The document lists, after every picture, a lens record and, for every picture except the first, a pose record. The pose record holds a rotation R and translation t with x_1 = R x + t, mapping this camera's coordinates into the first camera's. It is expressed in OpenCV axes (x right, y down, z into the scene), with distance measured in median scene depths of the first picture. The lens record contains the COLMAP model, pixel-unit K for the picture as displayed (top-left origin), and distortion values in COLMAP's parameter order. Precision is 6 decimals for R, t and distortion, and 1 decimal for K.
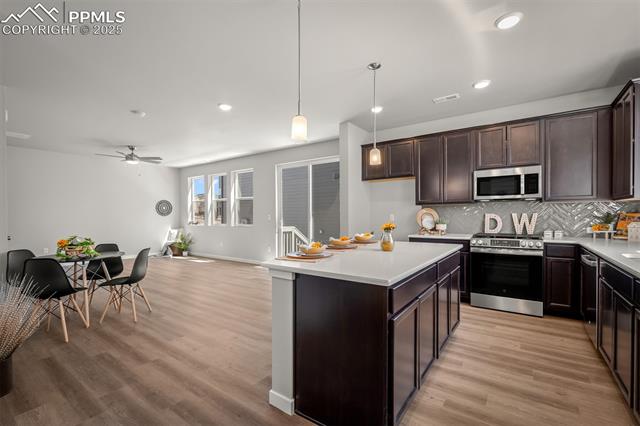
lens RADIAL K [[285.4, 0, 318.1], [0, 285.4, 216.6], [0, 0, 1]] dist [0.000900, -0.000068]
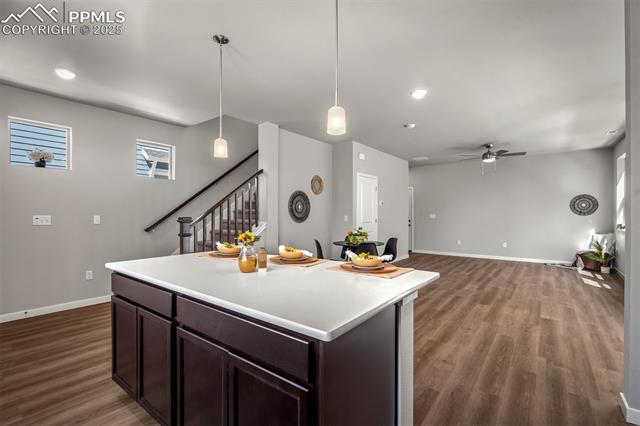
lens RADIAL K [[293.6, 0, 320.0], [0, 293.6, 213.0], [0, 0, 1]] dist [0.000577, 0.000041]
pose [[-0.036161, 0.002335, -0.999343, 0.356453], [-0.005535, 0.999981, 0.002536, -0.009329], [0.999331, 0.005623, -0.036147, 0.438289]]
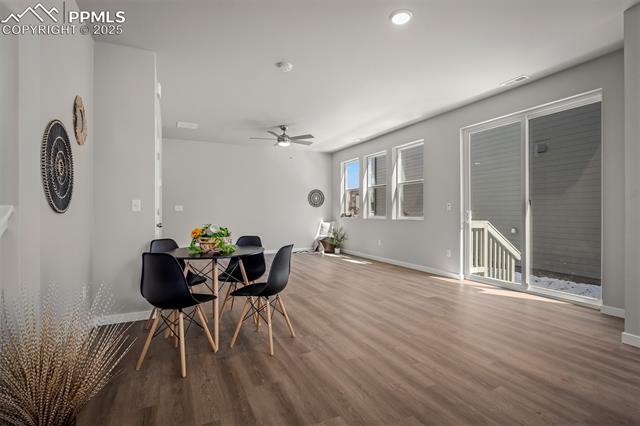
lens RADIAL K [[309.3, 0, 320.0], [0, 309.3, 213.0], [0, 0, 1]] dist [-0.001385, -0.000311]
pose [[0.882539, 0.005826, -0.470203, -0.098565], [-0.004646, 0.999982, 0.003669, 0.016525], [0.470216, -0.001053, 0.882551, 0.202142]]
